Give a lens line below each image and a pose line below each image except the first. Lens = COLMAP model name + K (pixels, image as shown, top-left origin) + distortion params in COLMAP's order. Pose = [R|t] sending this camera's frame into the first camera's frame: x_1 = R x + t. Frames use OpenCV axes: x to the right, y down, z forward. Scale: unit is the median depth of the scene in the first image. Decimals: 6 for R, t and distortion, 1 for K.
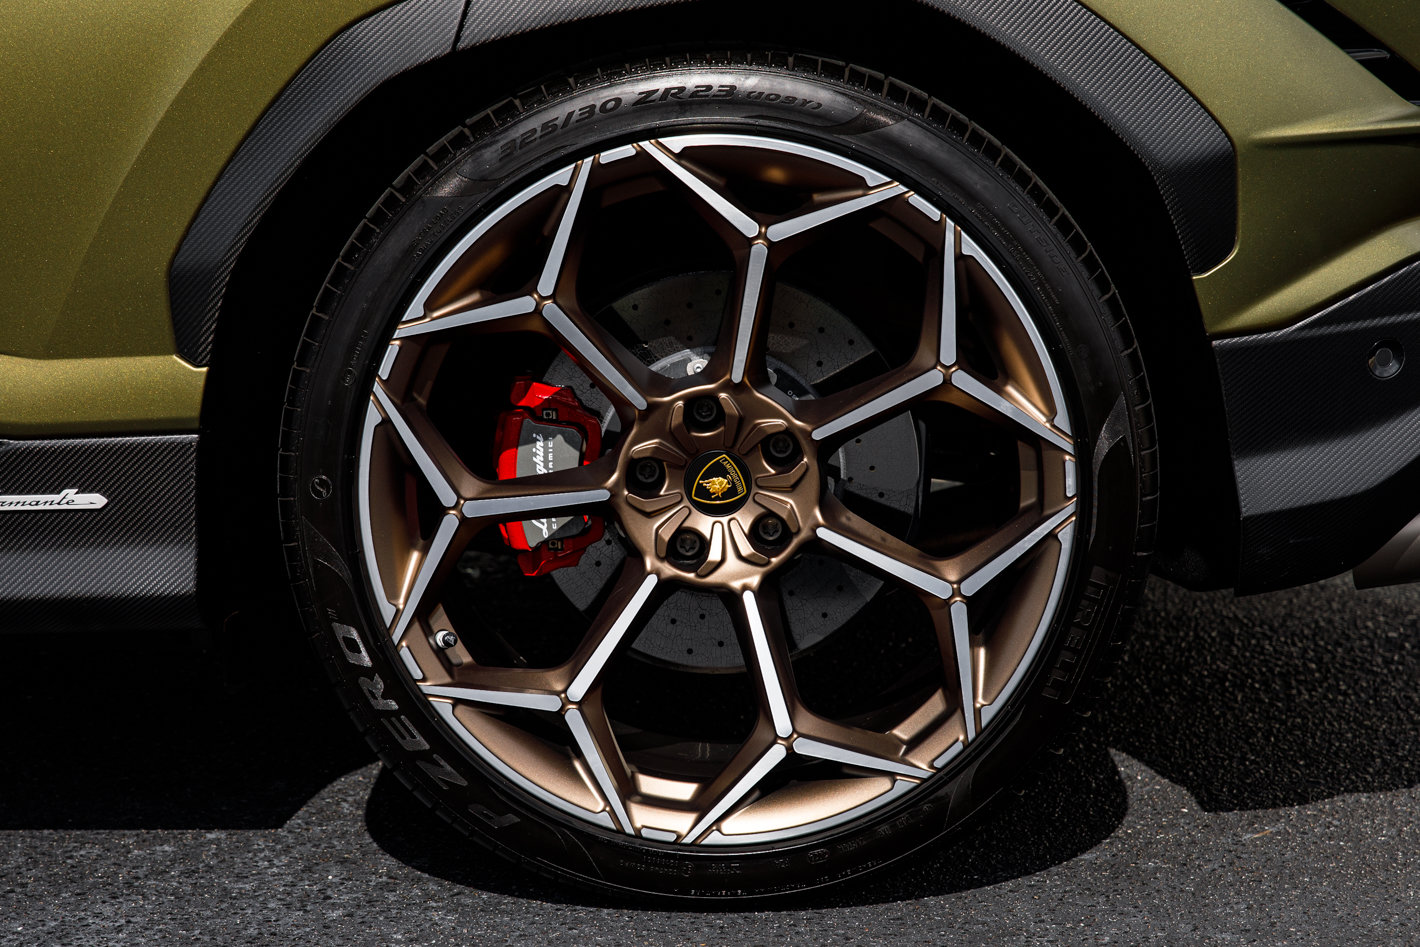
lens RADIAL K [[2592.2, 0, 710.3], [0, 2592.2, 483.9], [0, 0, 1]] dist [0.155330, 0.000000]
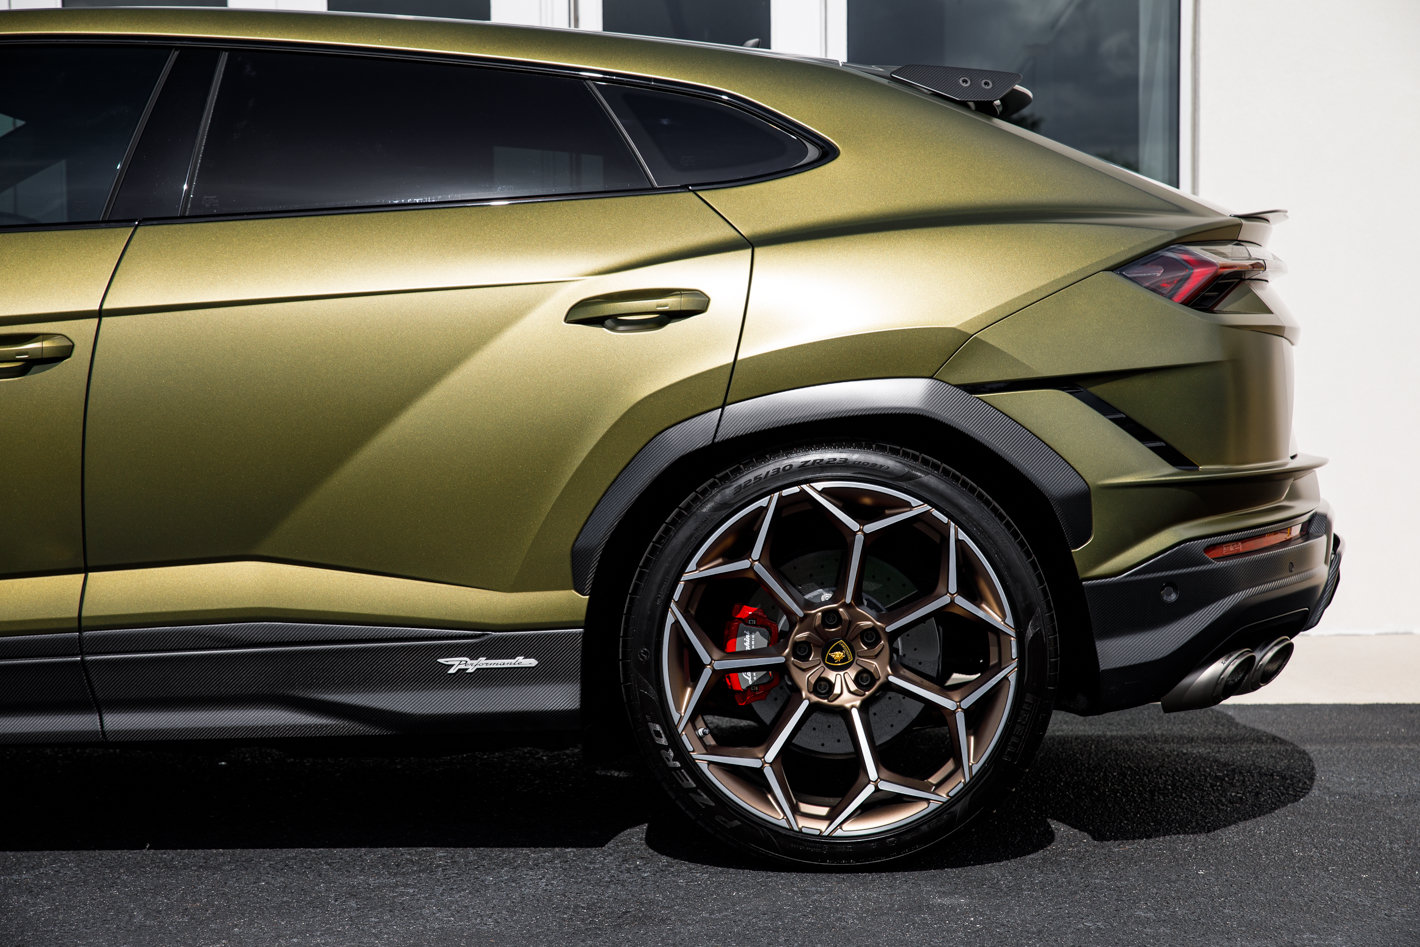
lens RADIAL K [[2592.2, 0, 706.7], [0, 2592.2, 485.0], [0, 0, 1]] dist [0.155330, 0.000000]
pose [[0.999952, -0.002520, -0.009437, -0.080749], [0.001235, 0.991011, -0.133773, 0.140081], [0.009689, 0.133755, 0.990967, -1.015733]]
